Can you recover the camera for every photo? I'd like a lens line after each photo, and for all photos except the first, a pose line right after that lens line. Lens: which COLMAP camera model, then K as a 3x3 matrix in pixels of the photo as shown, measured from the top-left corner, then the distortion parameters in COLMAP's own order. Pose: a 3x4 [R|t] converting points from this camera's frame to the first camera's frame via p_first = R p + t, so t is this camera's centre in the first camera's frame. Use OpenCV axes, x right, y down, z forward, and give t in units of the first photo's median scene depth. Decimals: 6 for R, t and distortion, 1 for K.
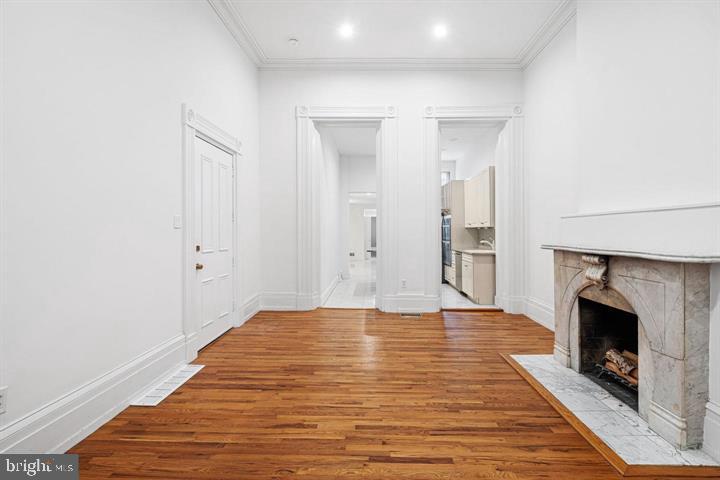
lens RADIAL K [[361.5, 0, 367.9], [0, 361.5, 230.3], [0, 0, 1]] dist [0.003813, -0.002167]
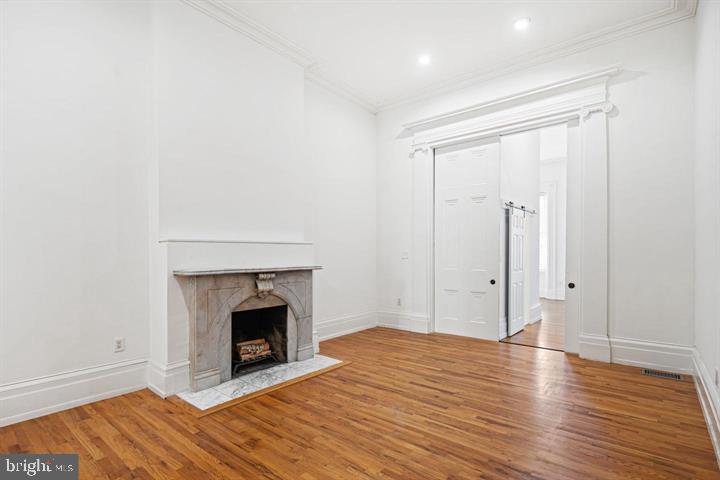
lens RADIAL K [[361.5, 0, 356.9], [0, 361.5, 256.8], [0, 0, 1]] dist [0.003813, -0.002167]
pose [[-0.783683, -0.009729, 0.621085, -0.409961], [-0.003532, 0.999931, 0.011207, -0.006624], [-0.621151, 0.006589, -0.783663, 1.564262]]
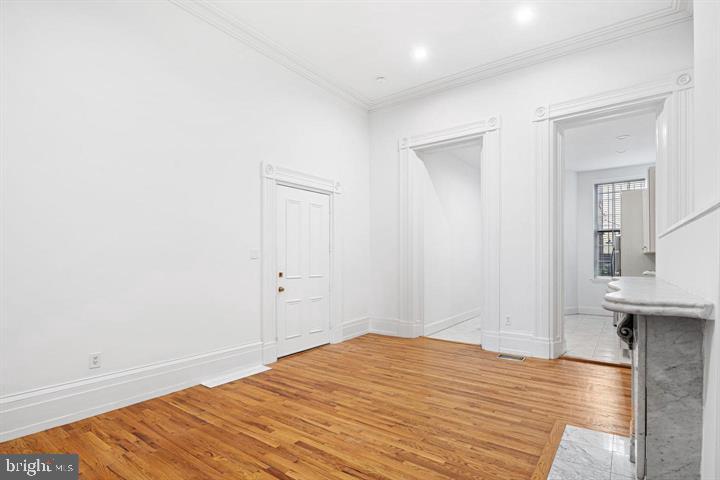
lens RADIAL K [[361.5, 0, 358.6], [0, 361.5, 256.2], [0, 0, 1]] dist [0.003813, -0.002167]
pose [[0.813251, -0.011265, -0.581804, 0.531681], [0.008012, 0.999935, -0.008162, -0.000353], [0.581857, 0.001976, 0.813288, 0.162490]]
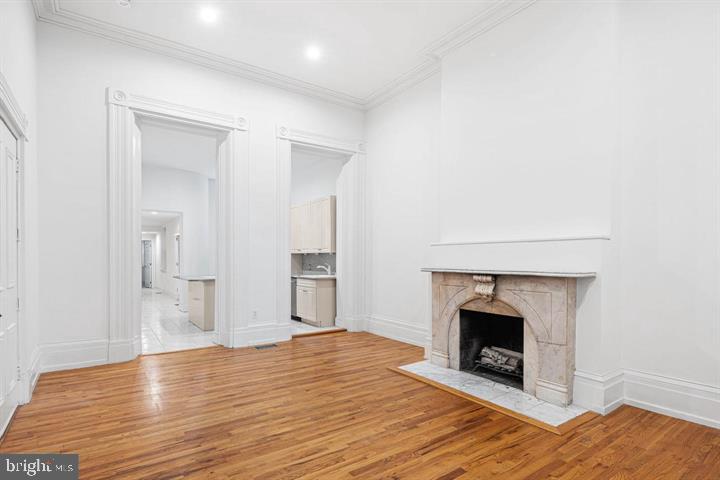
lens RADIAL K [[361.5, 0, 353.9], [0, 361.5, 255.5], [0, 0, 1]] dist [0.003813, -0.002167]
pose [[0.817180, 0.003817, 0.576370, -0.402621], [-0.001750, 0.999990, -0.004141, 0.005758], [-0.576380, 0.002375, 0.817178, 0.190083]]
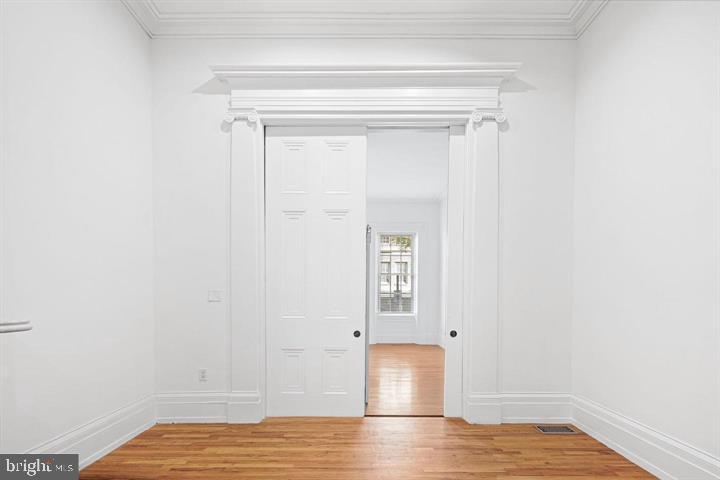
lens RADIAL K [[361.5, 0, 364.0], [0, 361.5, 306.9], [0, 0, 1]] dist [0.003813, -0.002167]
pose [[-0.999690, -0.008035, -0.023561, 0.109397], [-0.008503, 0.999767, 0.019823, 0.013220], [0.023396, 0.020017, -0.999526, 1.071487]]
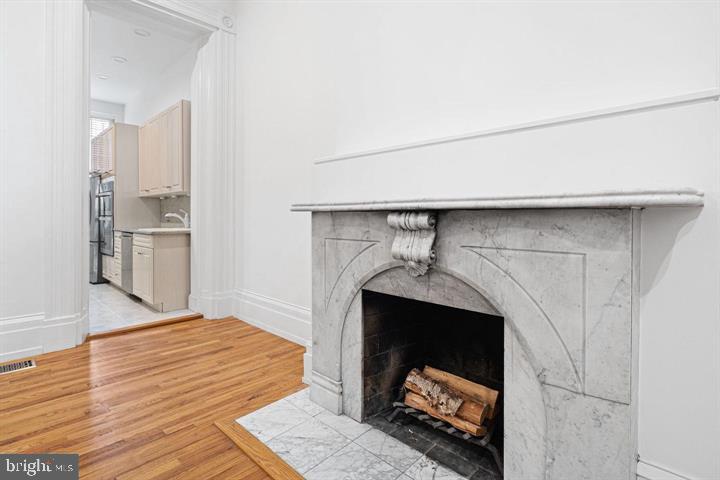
lens RADIAL K [[361.5, 0, 369.1], [0, 361.5, 212.3], [0, 0, 1]] dist [0.003813, -0.002167]
pose [[0.677106, 0.007934, 0.735843, 0.157569], [-0.003158, 0.999964, -0.007875, 0.061347], [-0.735879, 0.003008, 0.677106, 0.573192]]
